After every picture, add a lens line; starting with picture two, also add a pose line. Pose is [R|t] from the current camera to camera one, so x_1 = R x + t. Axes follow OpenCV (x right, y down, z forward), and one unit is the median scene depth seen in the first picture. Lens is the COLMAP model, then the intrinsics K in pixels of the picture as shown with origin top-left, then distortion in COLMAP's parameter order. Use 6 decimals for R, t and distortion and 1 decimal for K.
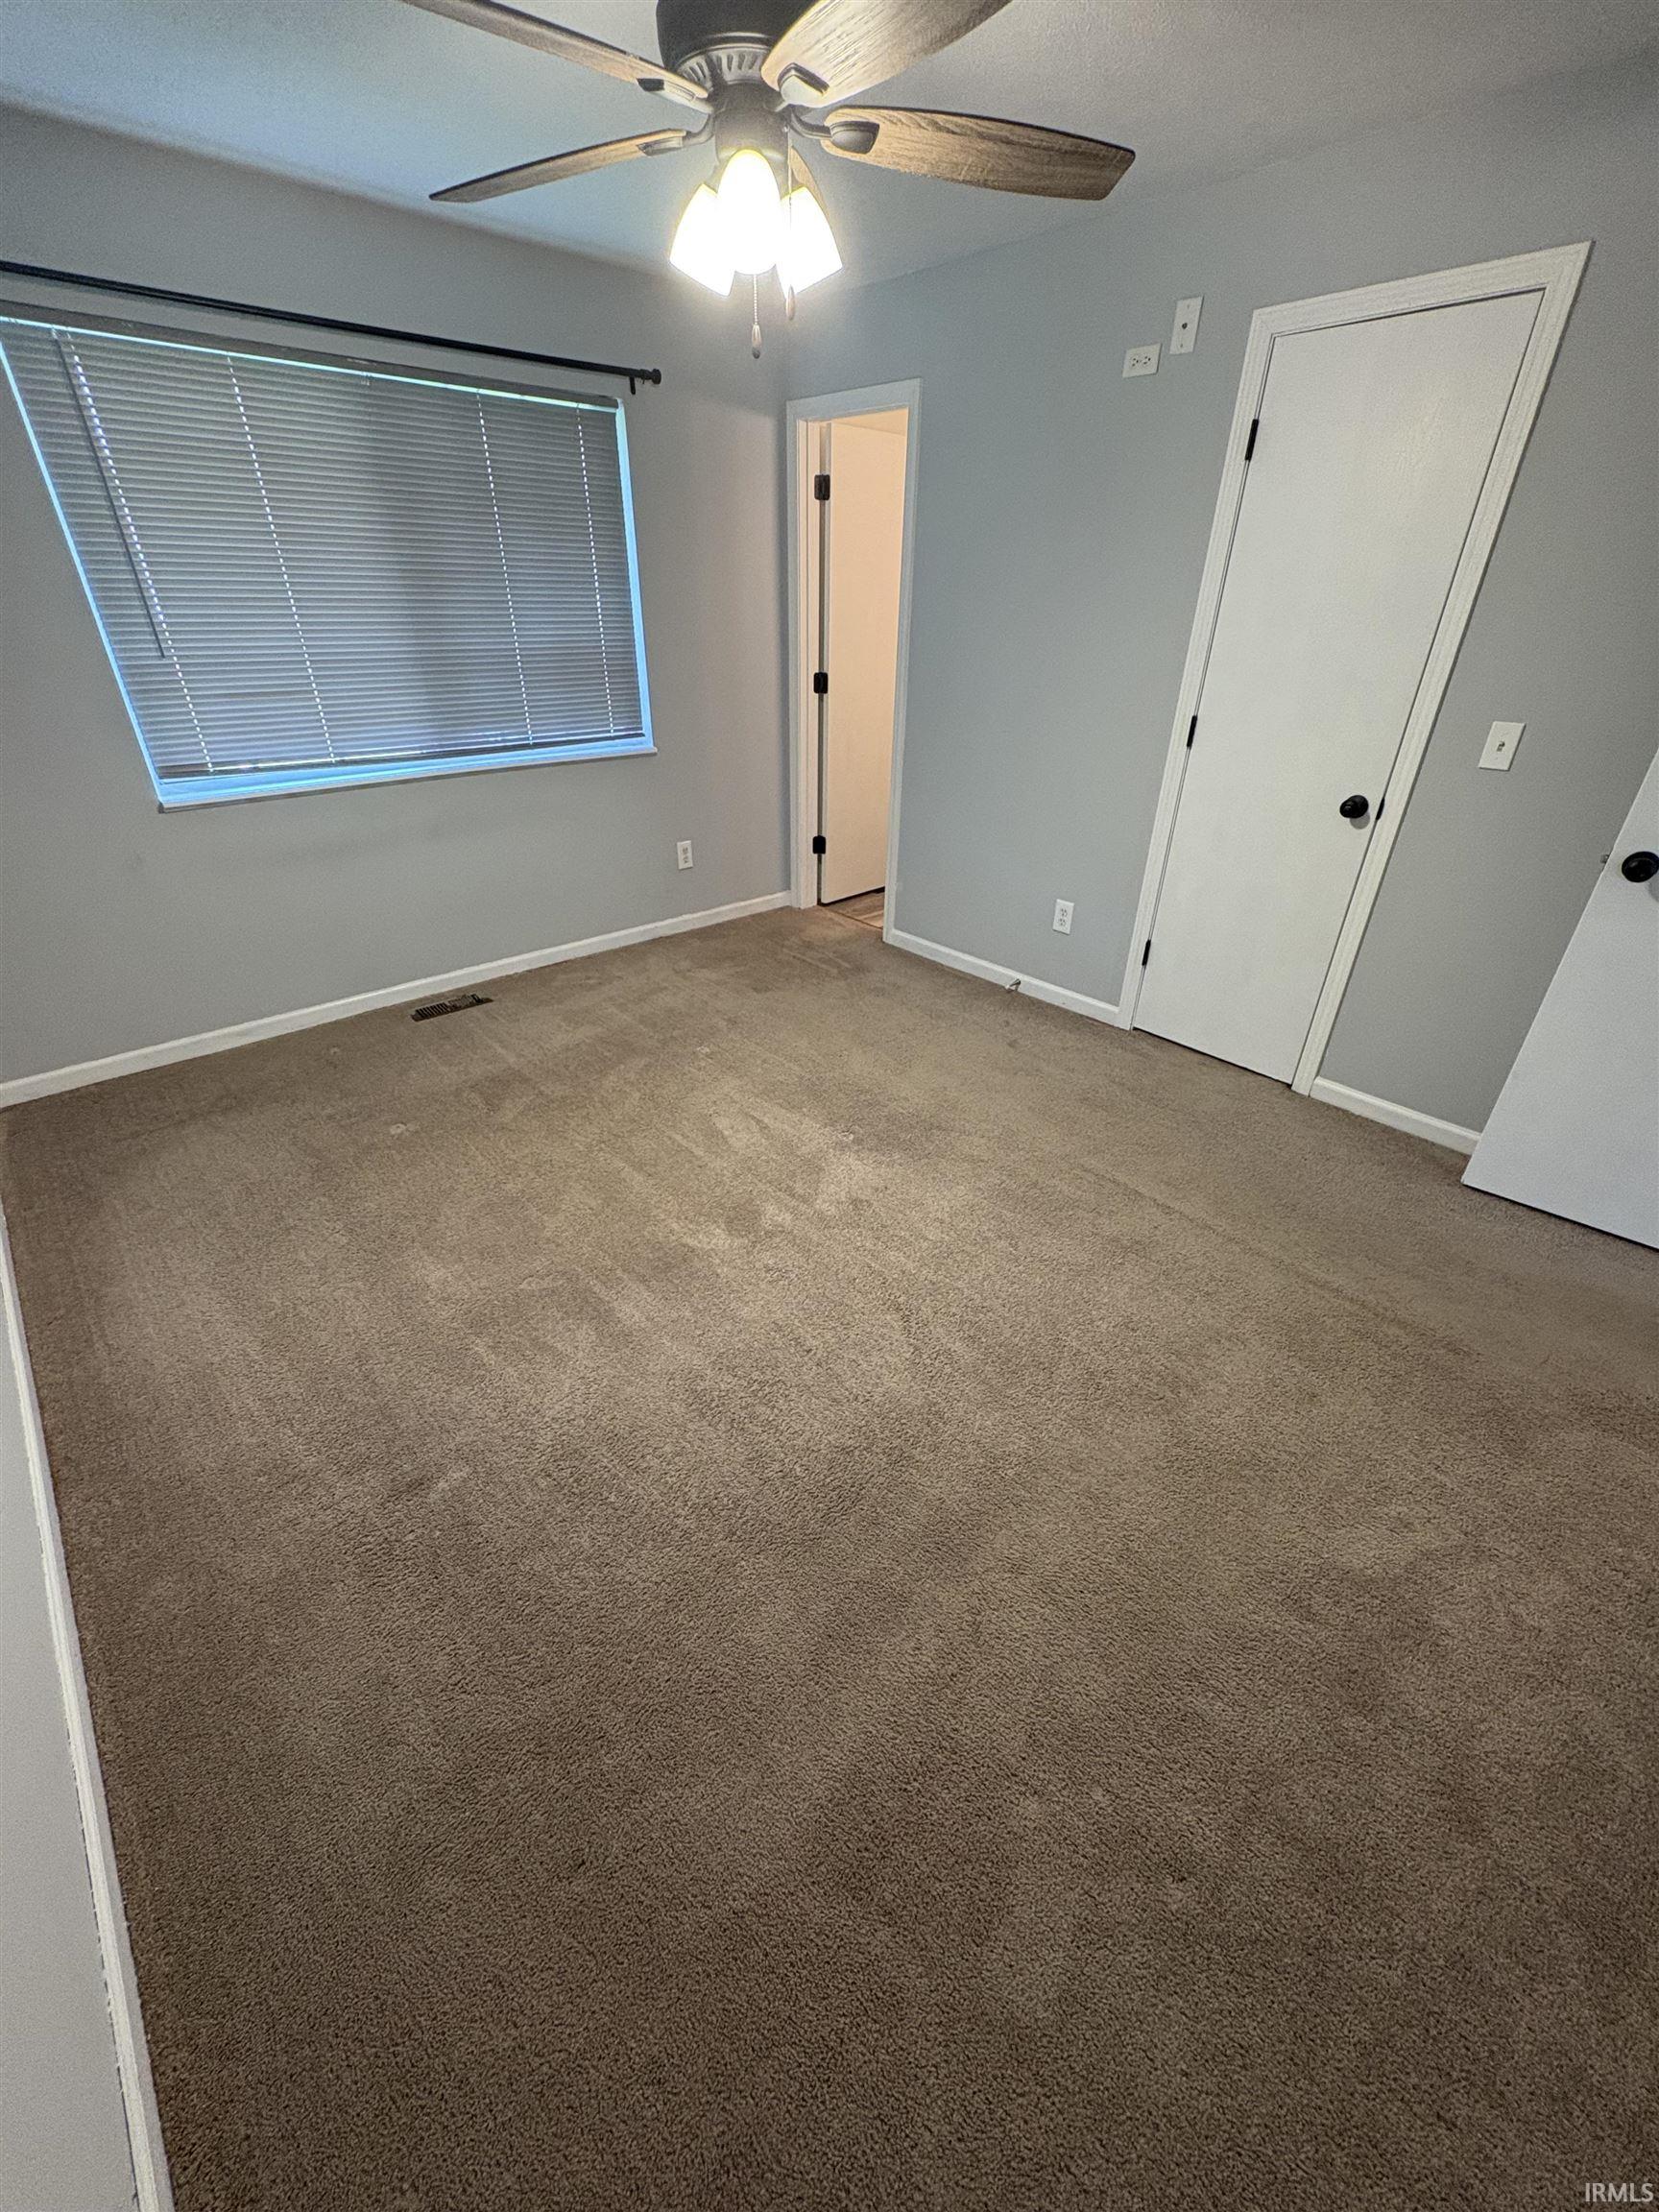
lens RADIAL K [[882.9, 0, 815.2], [0, 882.9, 1105.5], [0, 0, 1]] dist [0.001933, 0.000605]
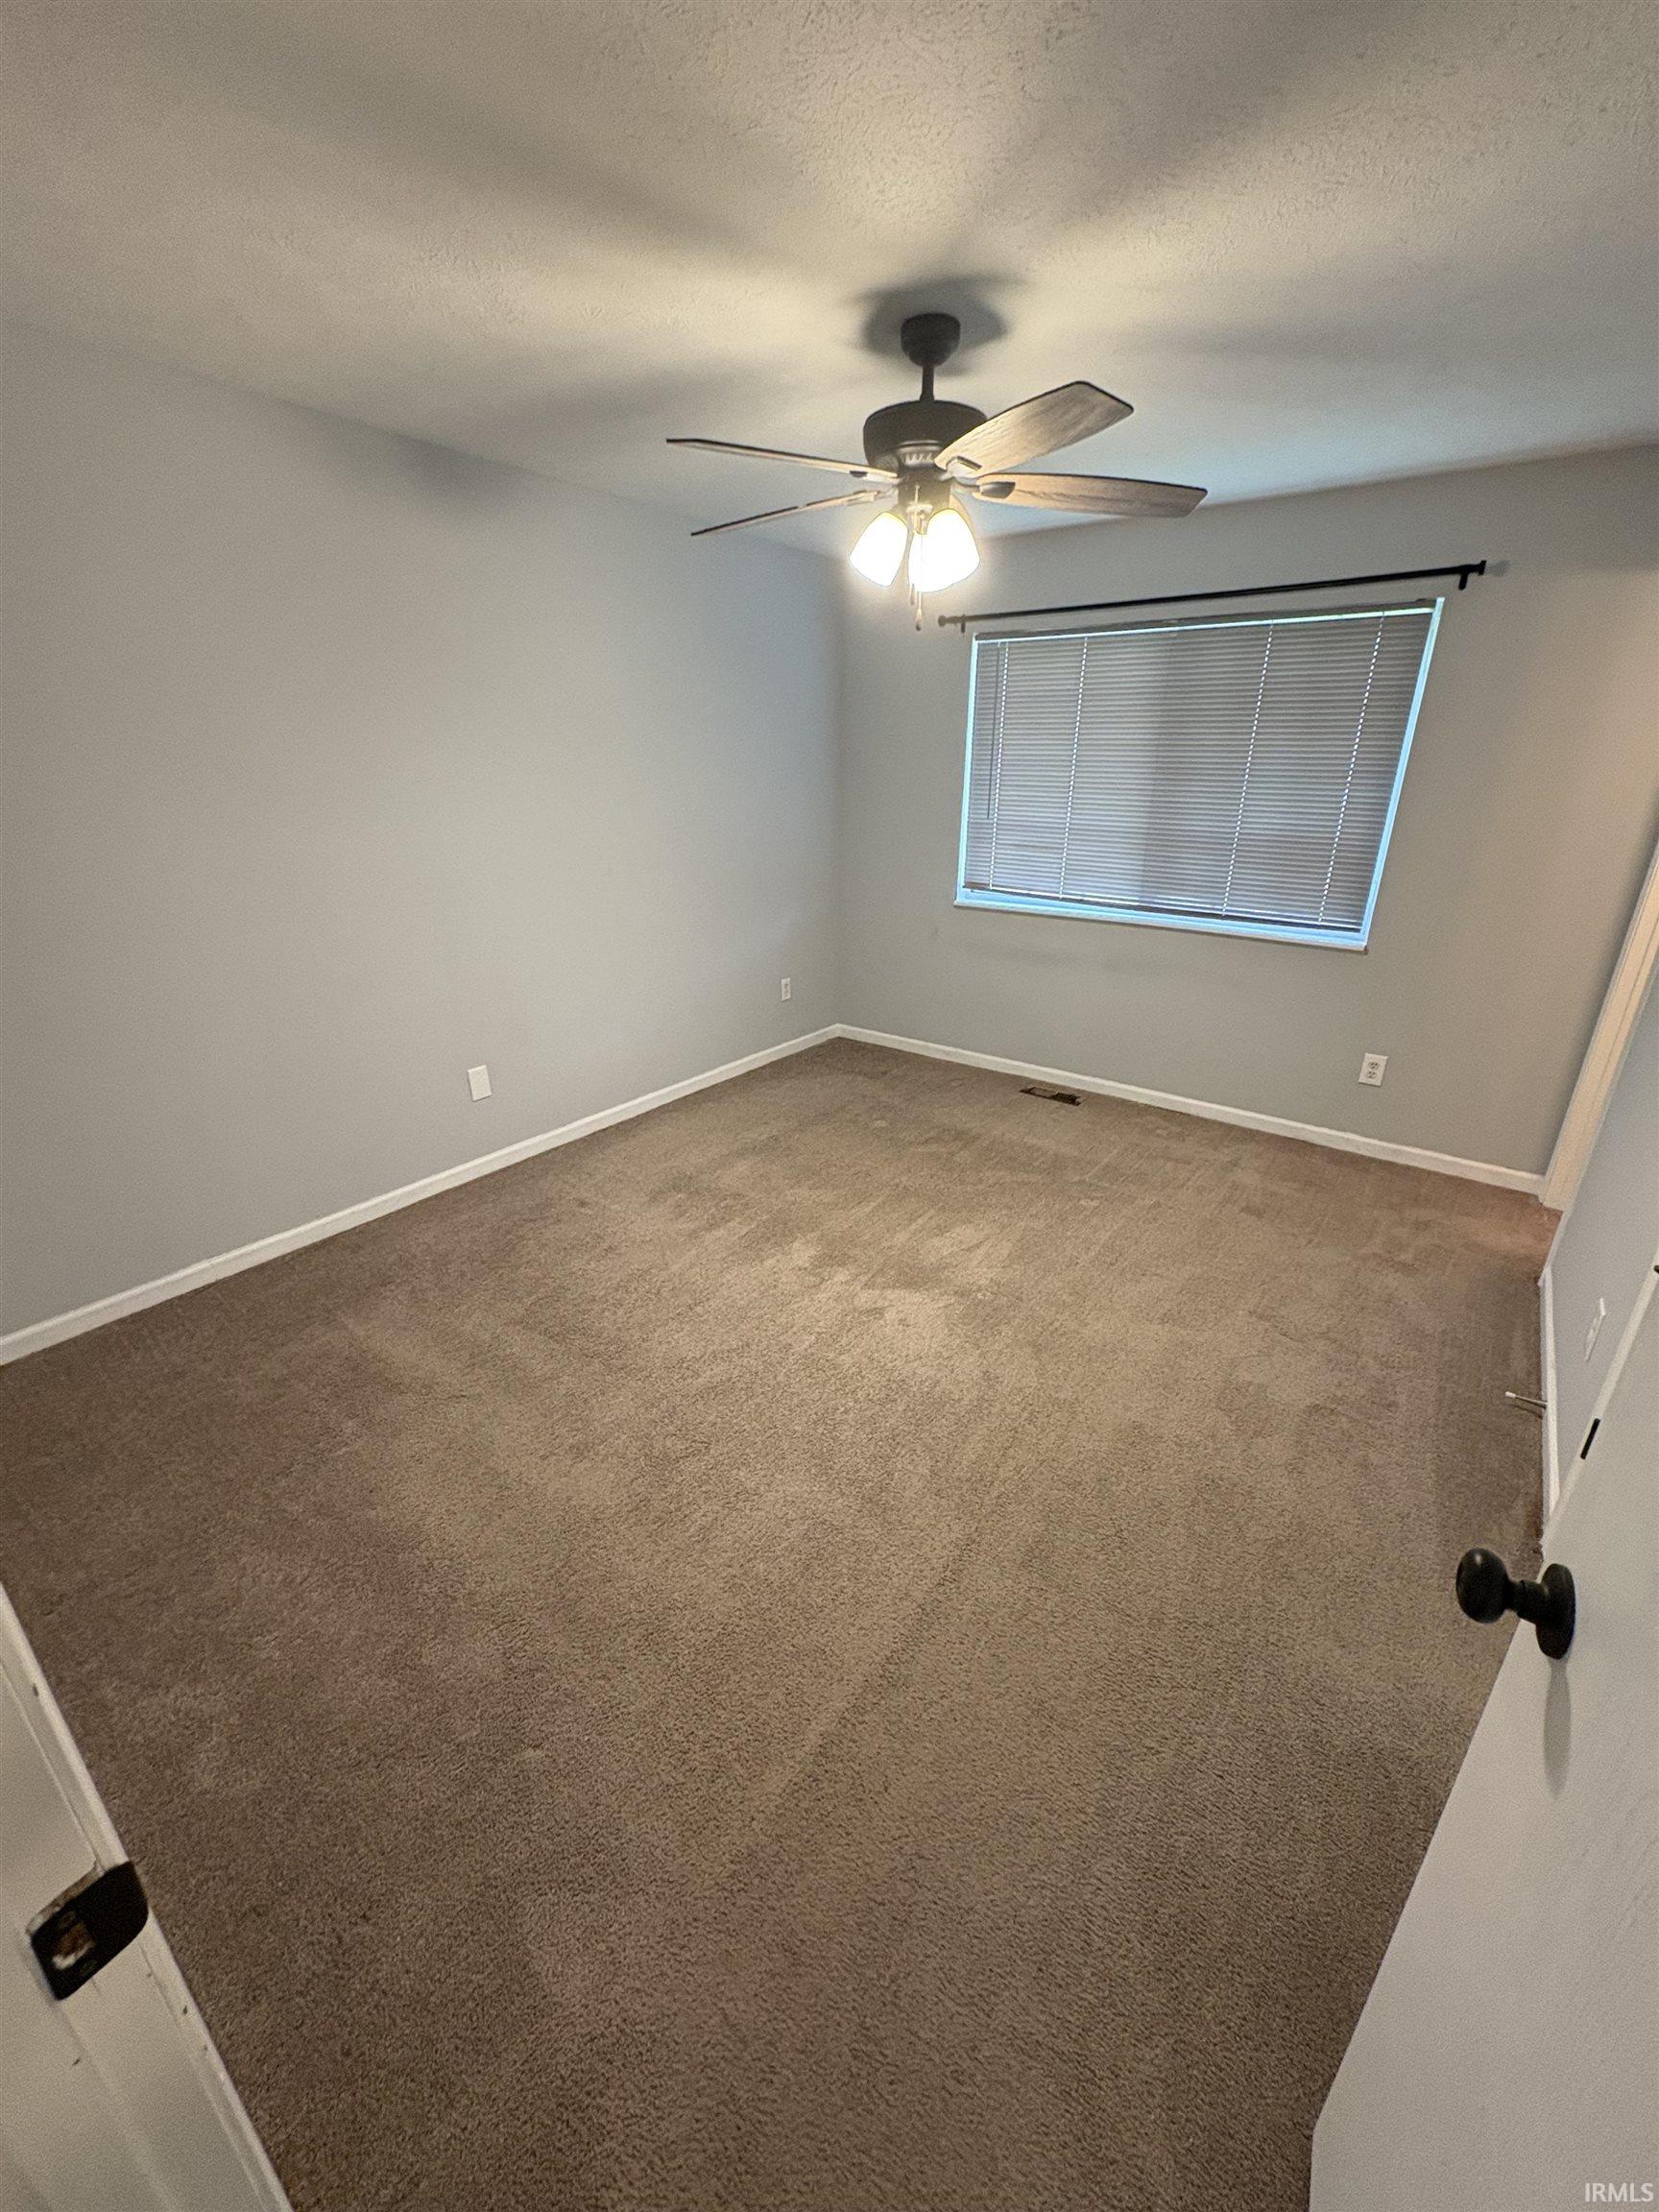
lens RADIAL K [[882.9, 0, 834.6], [0, 882.9, 1109.5], [0, 0, 1]] dist [0.001933, 0.000605]
pose [[0.200625, 0.358211, -0.911830, 0.687218], [-0.496856, 0.839373, 0.220426, -0.227852], [0.844324, 0.408825, 0.346379, 0.349451]]
